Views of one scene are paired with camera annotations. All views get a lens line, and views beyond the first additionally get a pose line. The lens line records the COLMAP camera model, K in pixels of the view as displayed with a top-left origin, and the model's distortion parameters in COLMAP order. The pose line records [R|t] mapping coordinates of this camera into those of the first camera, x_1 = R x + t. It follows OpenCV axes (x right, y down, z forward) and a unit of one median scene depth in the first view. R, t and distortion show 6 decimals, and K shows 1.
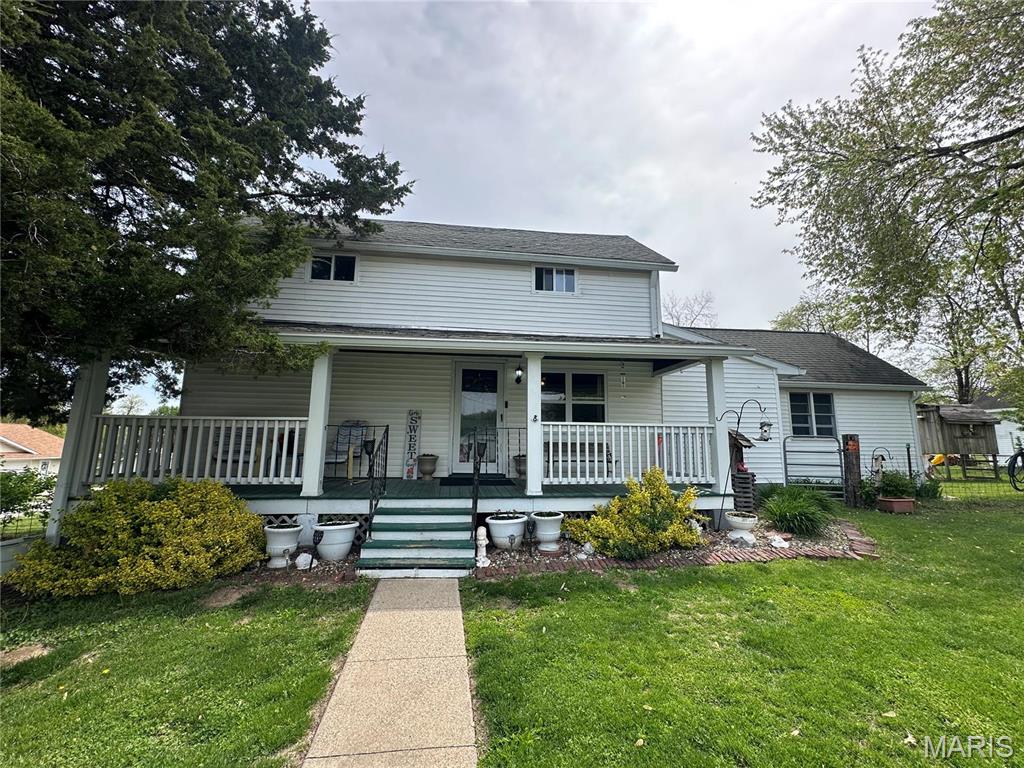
lens RADIAL K [[408.3, 0, 510.7], [0, 408.3, 385.1], [0, 0, 1]] dist [-0.004070, 0.000625]
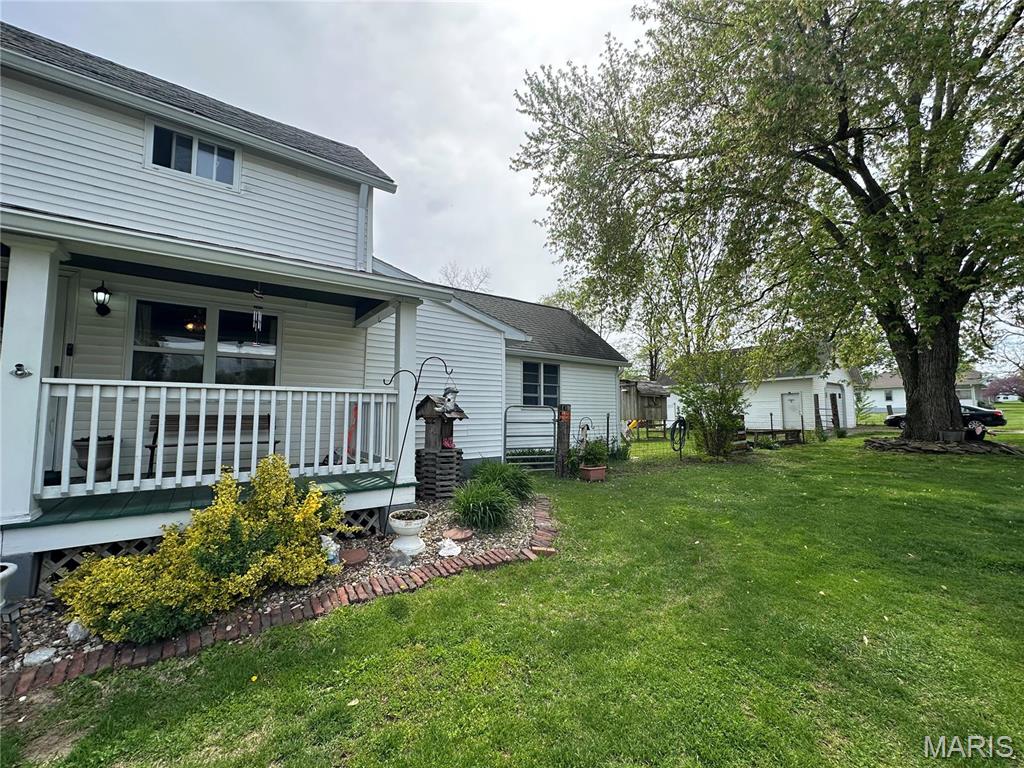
lens RADIAL K [[408.3, 0, 510.7], [0, 408.3, 385.1], [0, 0, 1]] dist [-0.004070, 0.000625]
pose [[0.875858, 0.025795, 0.481878, 0.254419], [-0.062460, 0.996230, 0.060199, 0.023864], [-0.478509, -0.082824, 0.874168, 0.208272]]
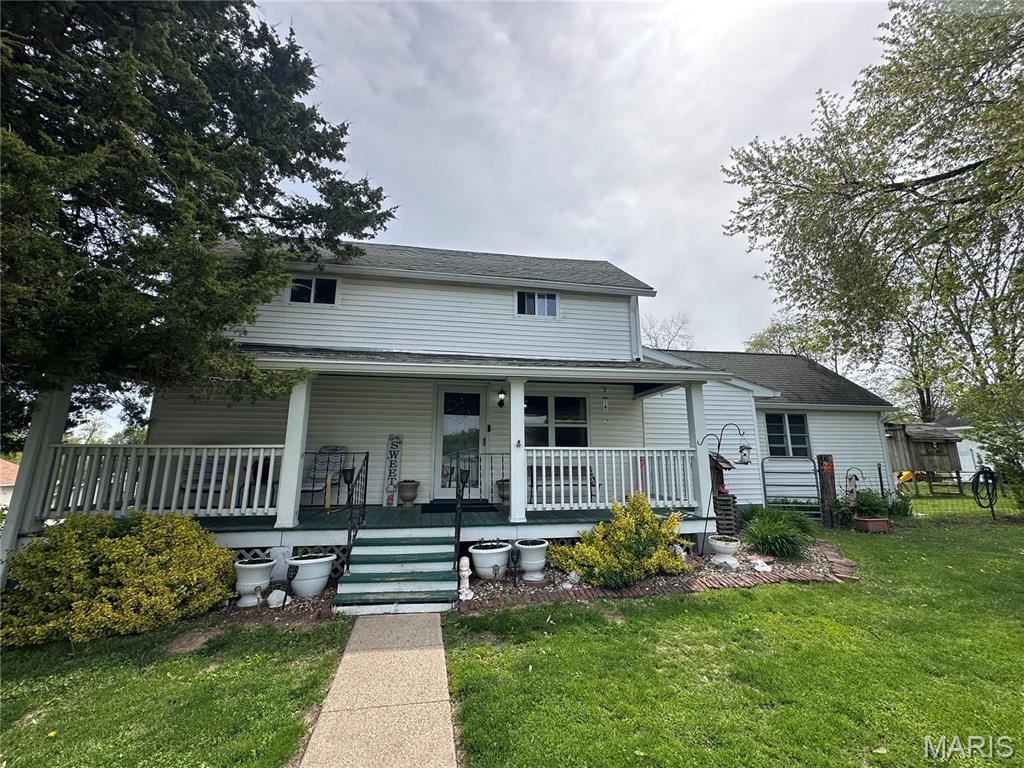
lens RADIAL K [[408.3, 0, 510.7], [0, 408.3, 385.1], [0, 0, 1]] dist [-0.004070, 0.000625]
pose [[0.998971, -0.001984, 0.045314, -0.002902], [0.004131, 0.998870, -0.047344, -0.010025], [-0.045169, 0.047483, 0.997850, 0.002921]]
